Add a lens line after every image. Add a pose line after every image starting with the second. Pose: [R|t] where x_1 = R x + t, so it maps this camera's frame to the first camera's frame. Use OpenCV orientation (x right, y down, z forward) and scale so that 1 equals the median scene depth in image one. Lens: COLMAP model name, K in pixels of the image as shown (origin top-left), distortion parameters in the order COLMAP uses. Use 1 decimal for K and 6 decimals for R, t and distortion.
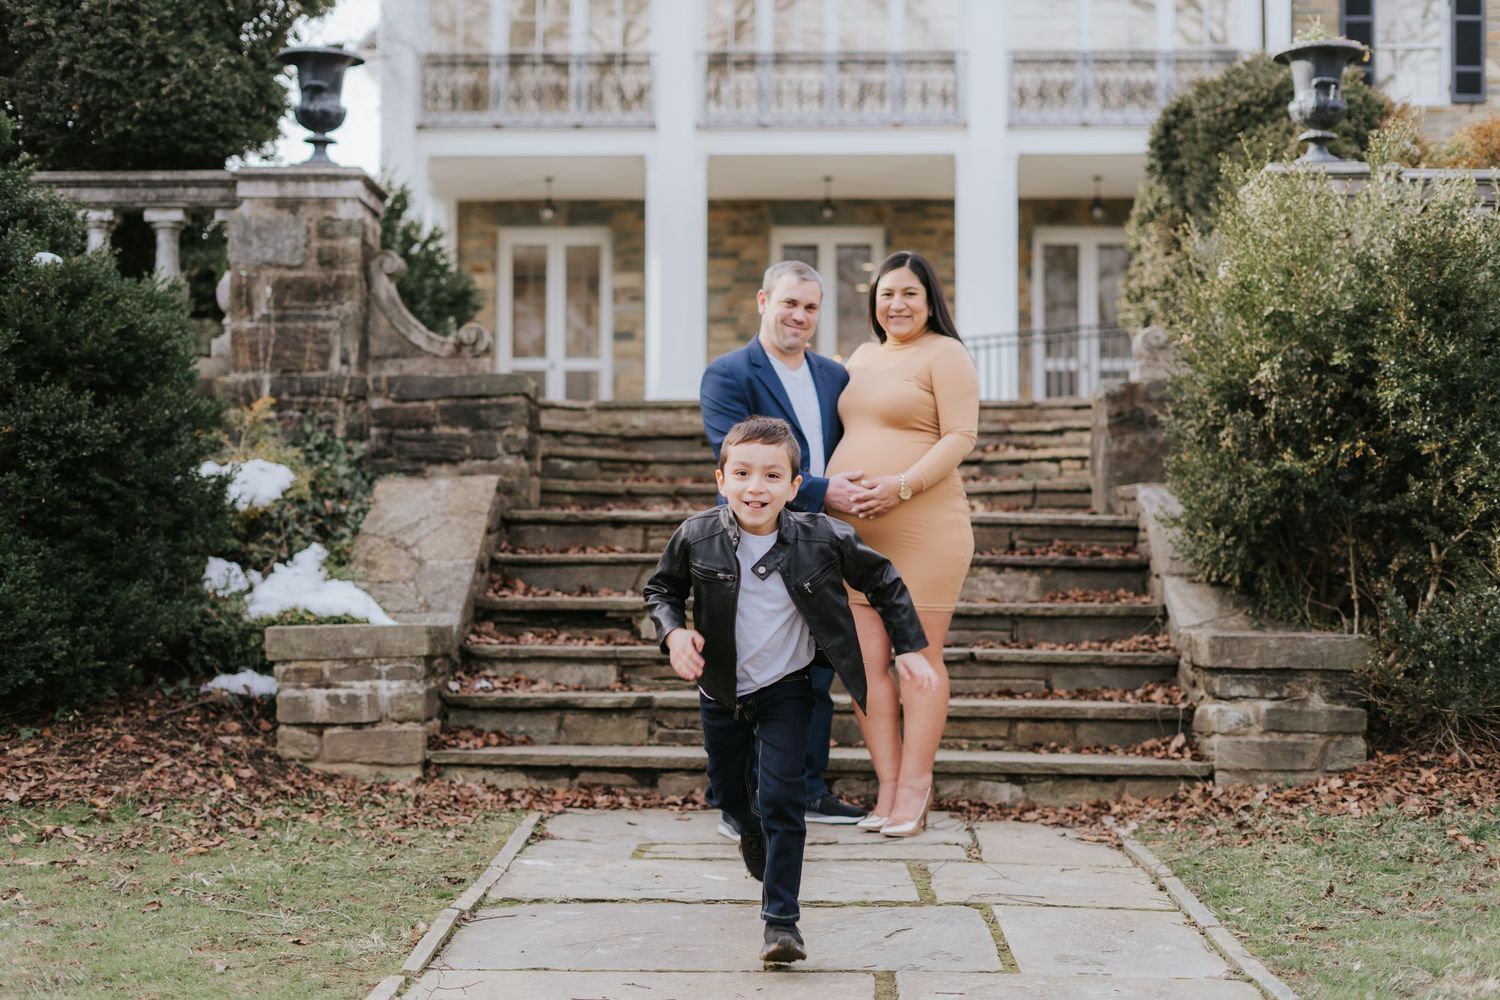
lens RADIAL K [[2225.7, 0, 749.0], [0, 2225.7, 501.7], [0, 0, 1]] dist [0.011331, 0.000000]
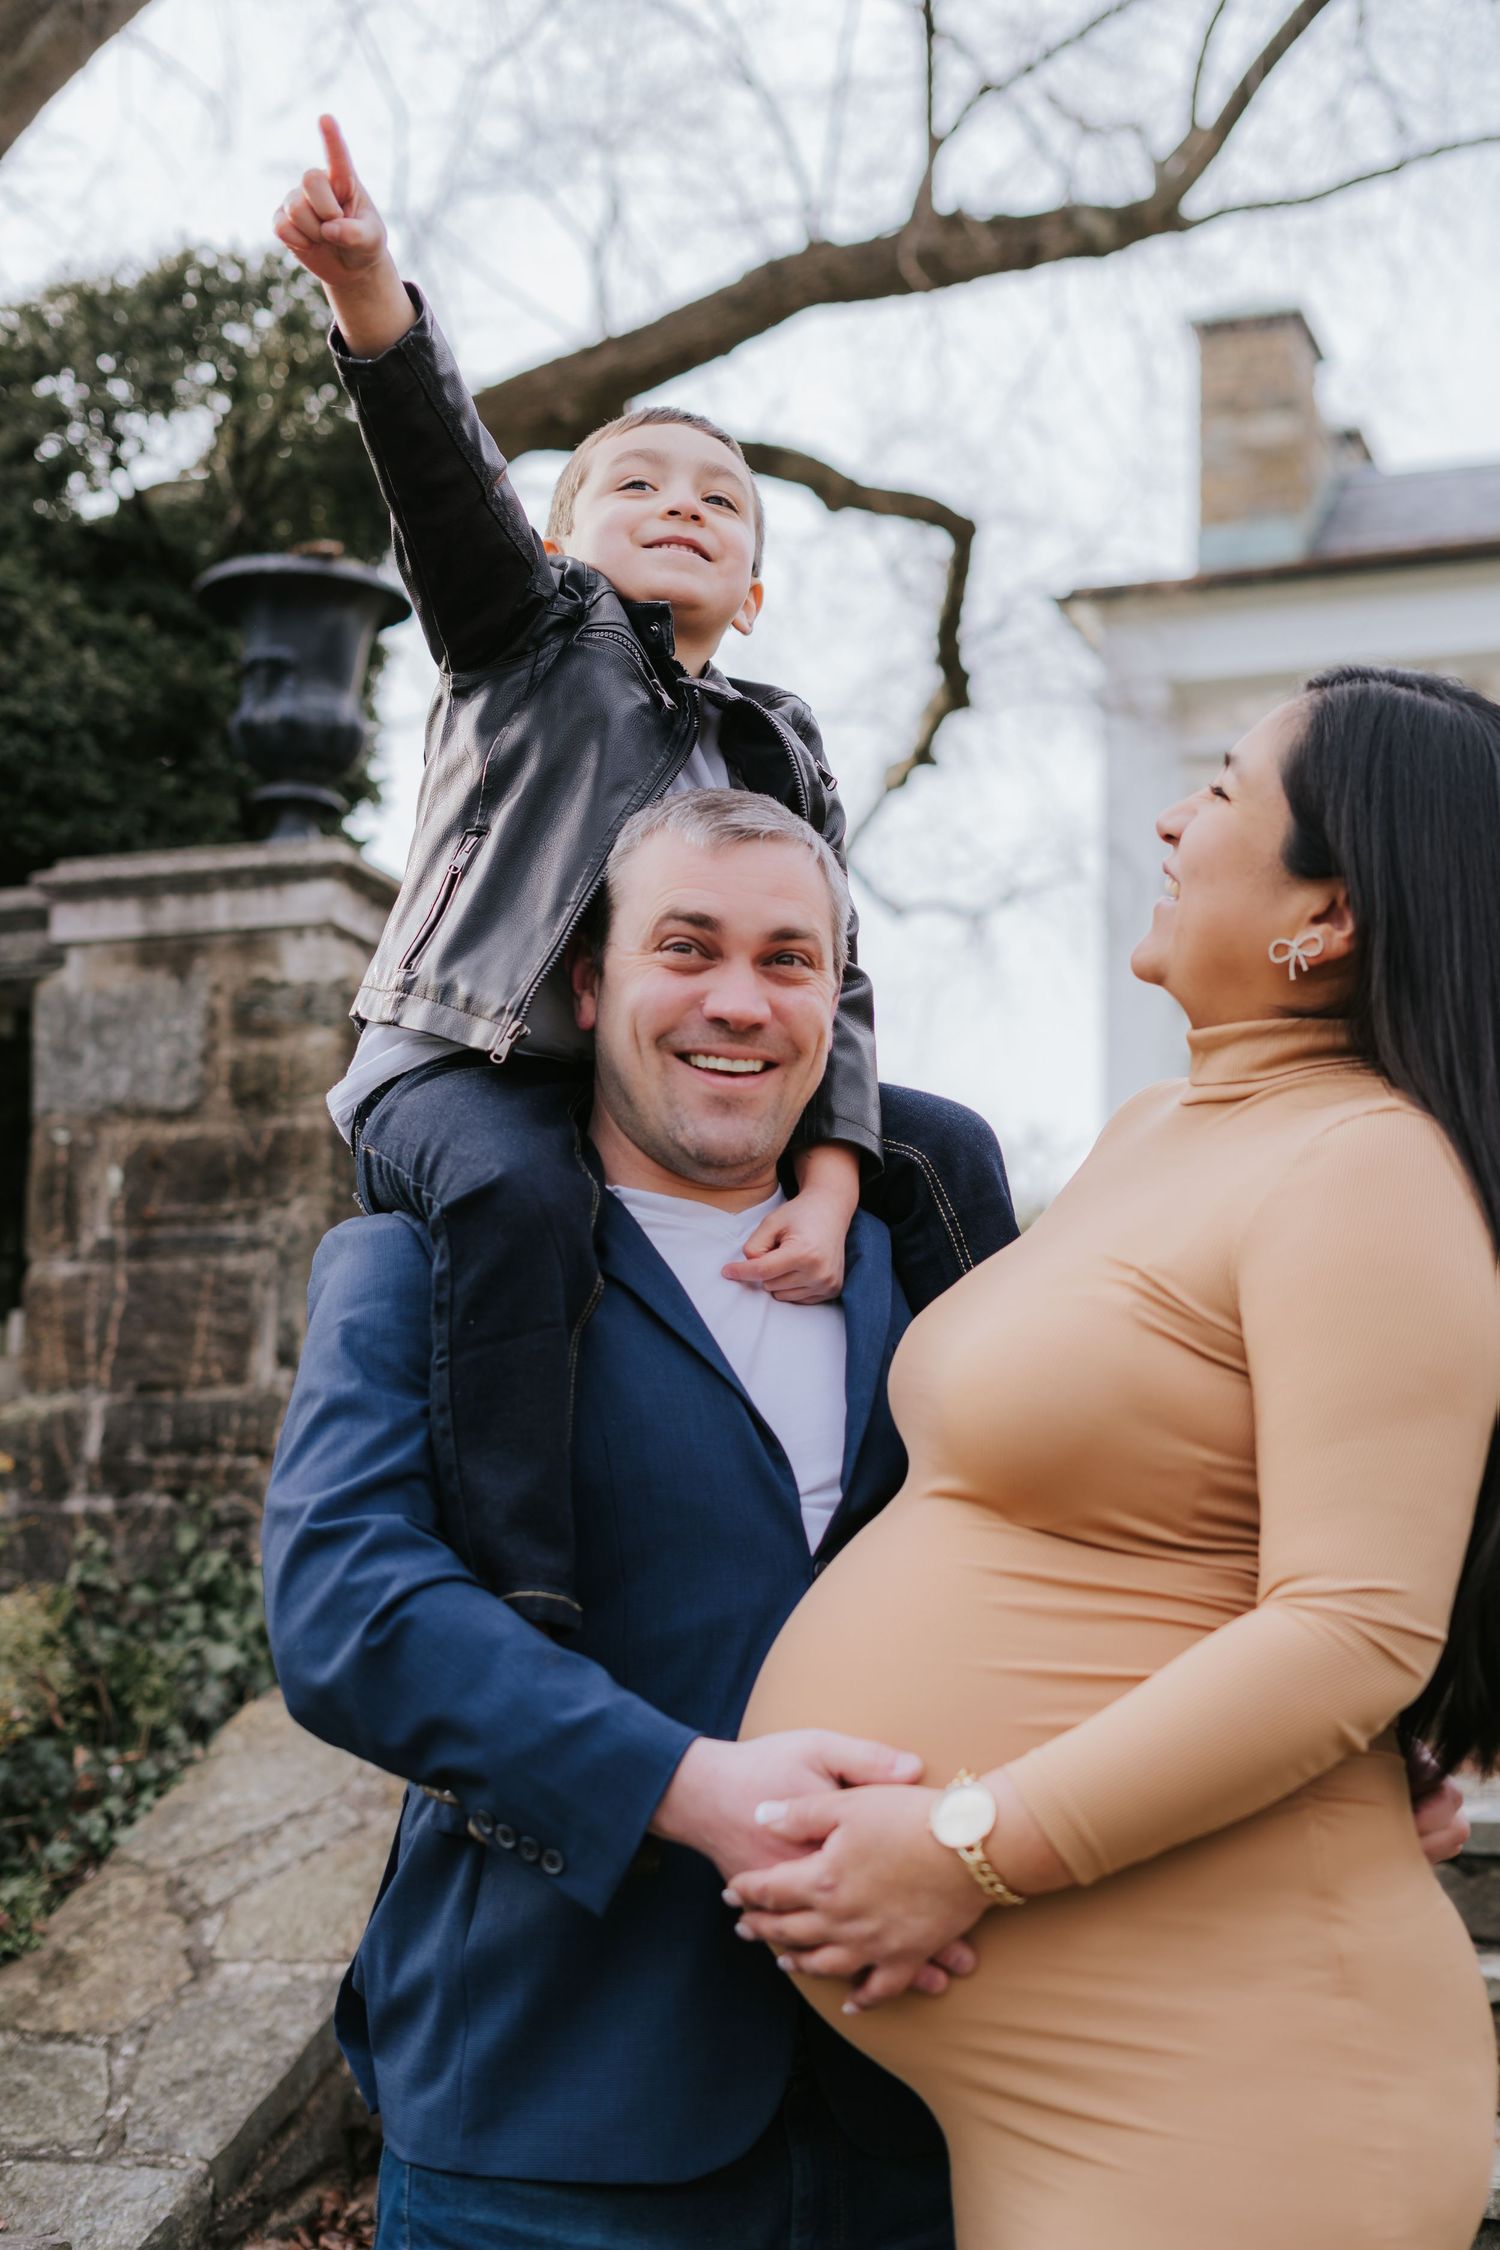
lens RADIAL K [[3338.6, 0, 733.3], [0, 3338.6, 1128.5], [0, 0, 1]] dist [0.011331, 0.000000]
pose [[0.933702, -0.049828, -0.354566, 0.087512], [-0.001450, 0.989735, -0.142908, -0.021418], [0.358048, 0.133947, 0.924045, 0.506999]]
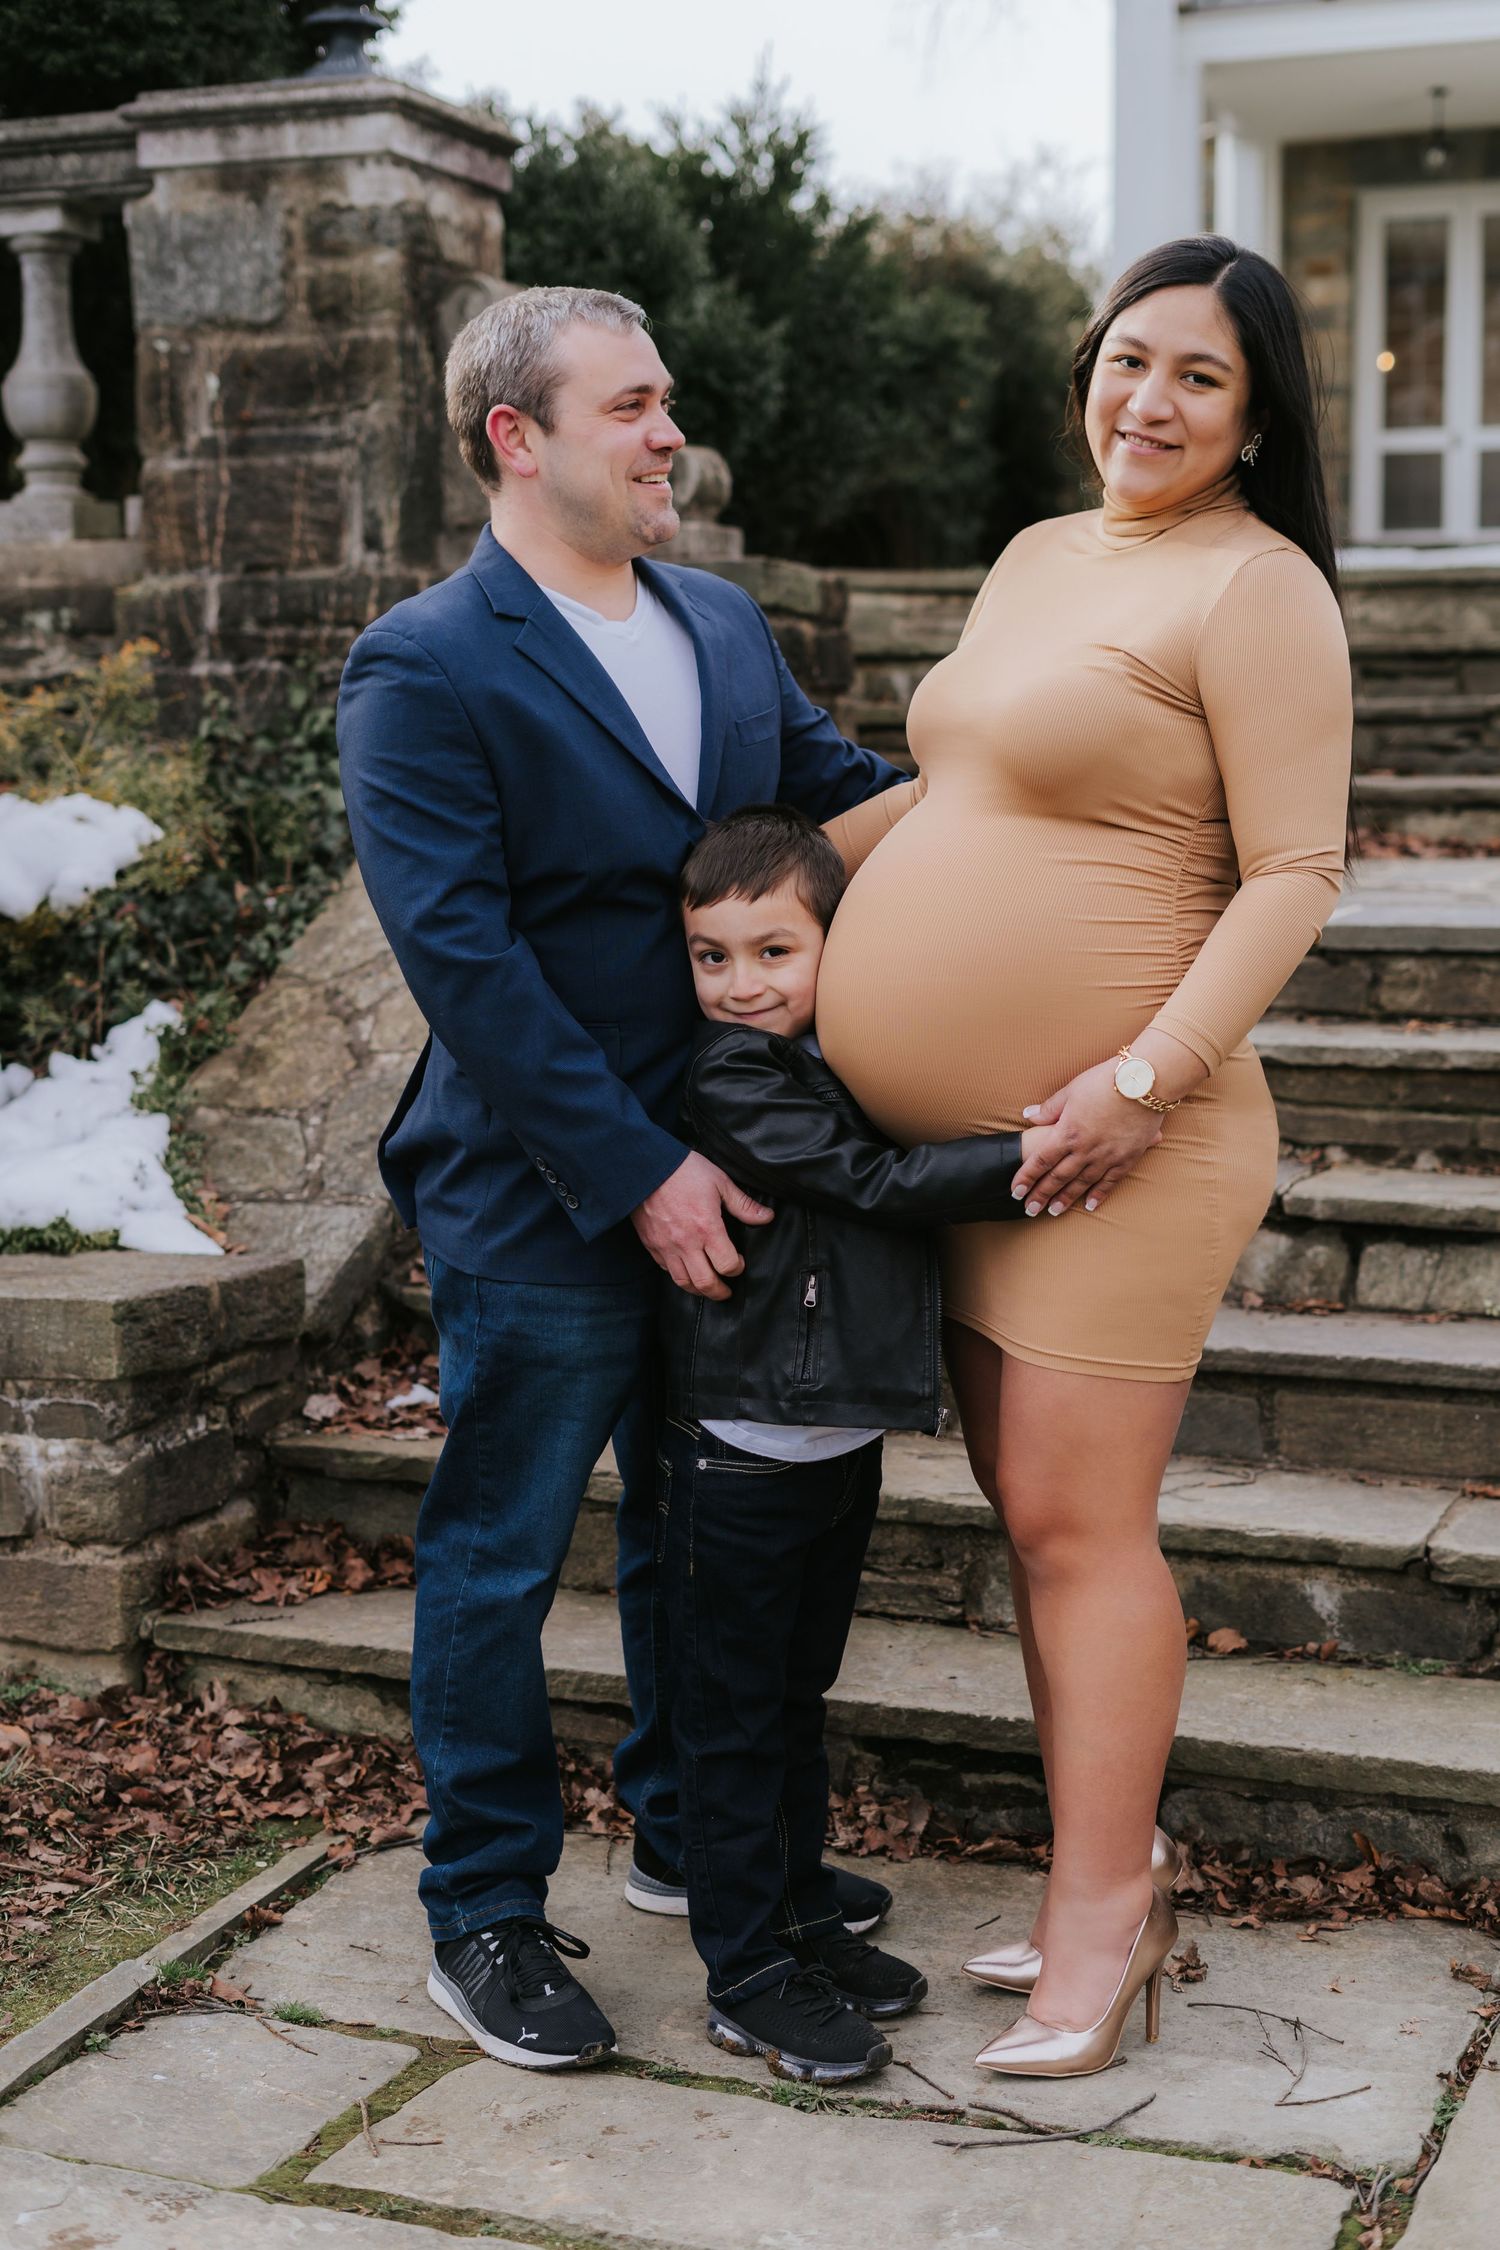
lens RADIAL K [[3338.6, 0, 813.3], [0, 3338.6, 1140.9], [0, 0, 1]] dist [0.011331, 0.000000]
pose [[0.941230, 0.032758, -0.336174, 0.124282], [0.018759, 0.988680, 0.148864, -0.042840], [0.337245, -0.146422, 0.929960, 0.402170]]
